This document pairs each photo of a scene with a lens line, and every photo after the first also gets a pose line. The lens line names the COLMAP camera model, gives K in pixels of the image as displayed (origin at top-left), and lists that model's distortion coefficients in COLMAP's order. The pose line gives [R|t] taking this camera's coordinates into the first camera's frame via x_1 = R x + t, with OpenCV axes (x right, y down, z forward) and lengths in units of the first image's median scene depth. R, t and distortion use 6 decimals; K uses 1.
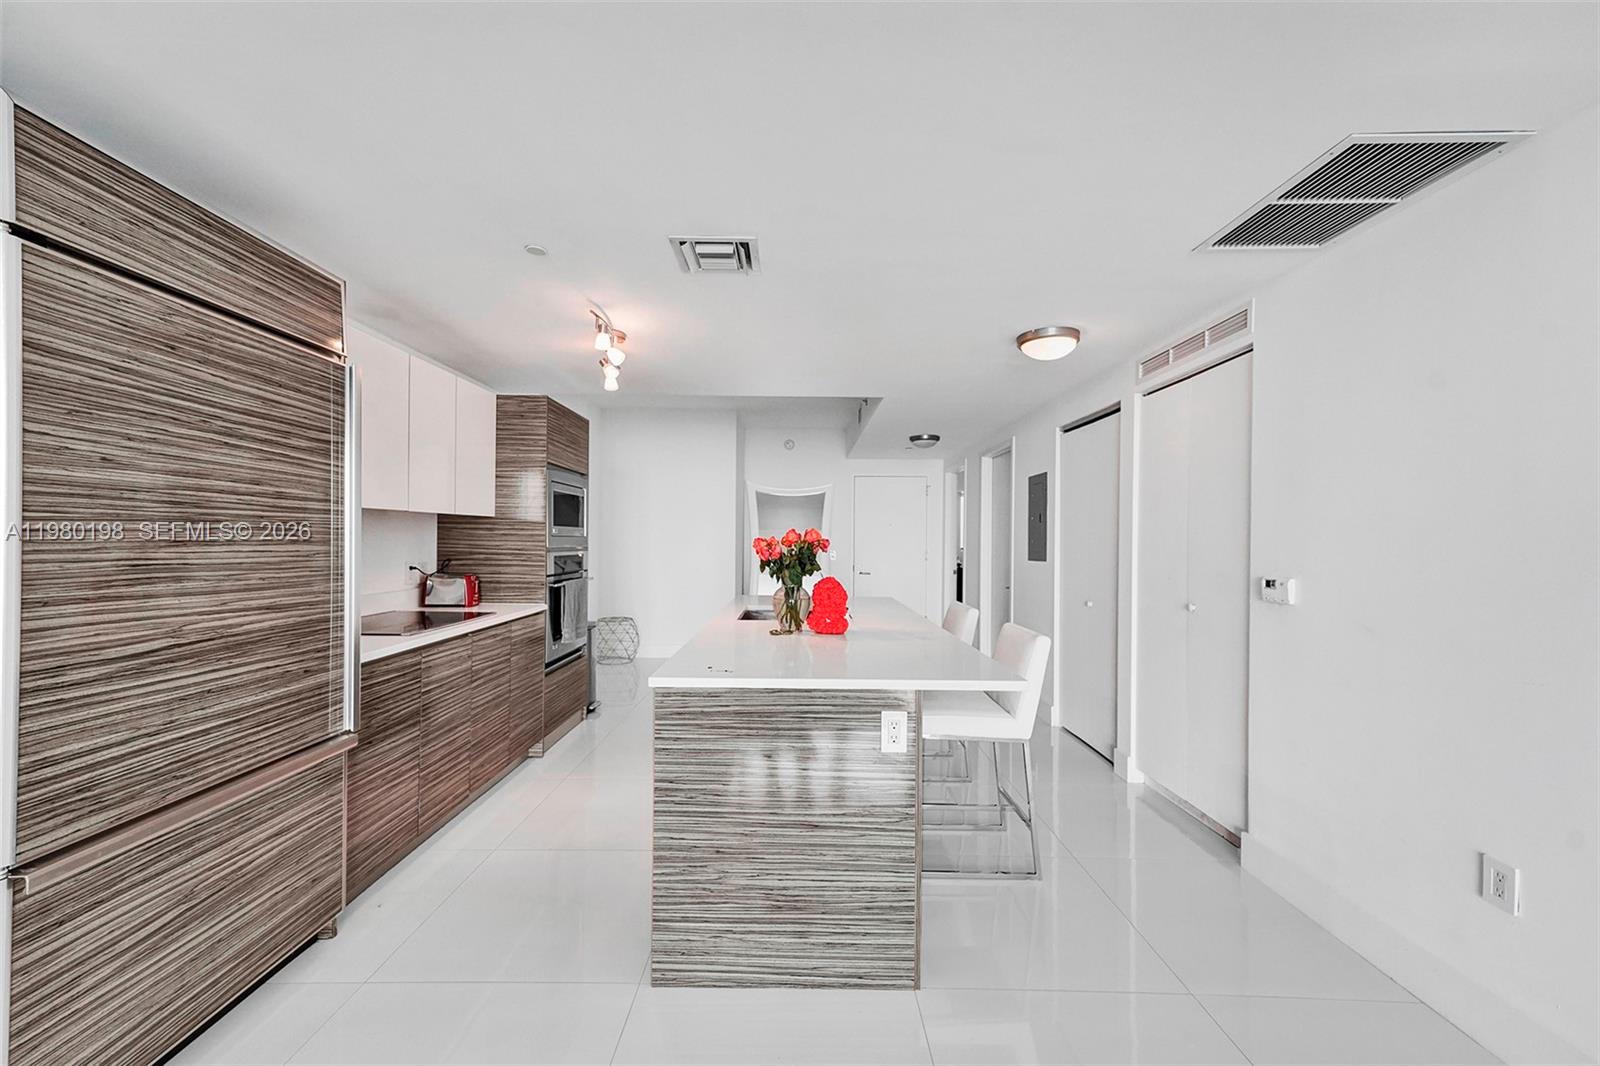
lens RADIAL K [[653.7, 0, 794.3], [0, 653.7, 535.8], [0, 0, 1]] dist [0.019479, 0.000015]
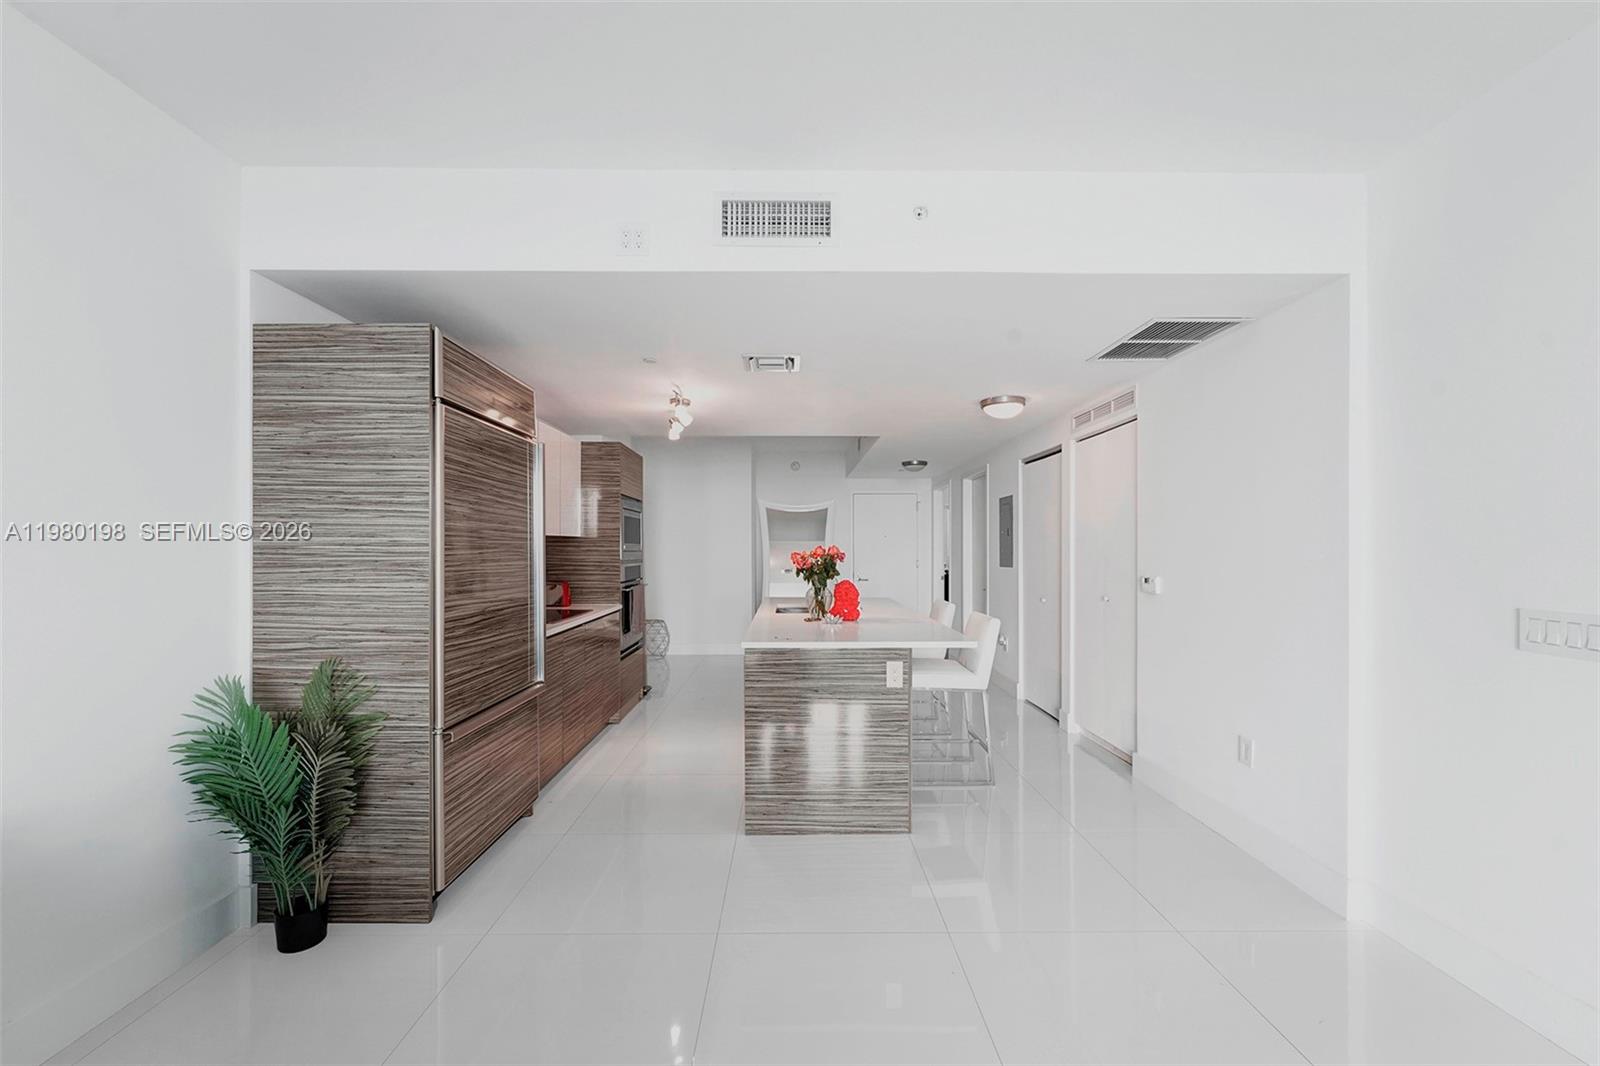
lens RADIAL K [[662.3, 0, 798.2], [0, 662.3, 543.7], [0, 0, 1]] dist [-0.000764, -0.000026]
pose [[0.999776, -0.009480, 0.018918, -0.073470], [0.009503, 0.999954, -0.001131, -0.013139], [-0.018907, 0.001311, 0.999820, -0.404522]]
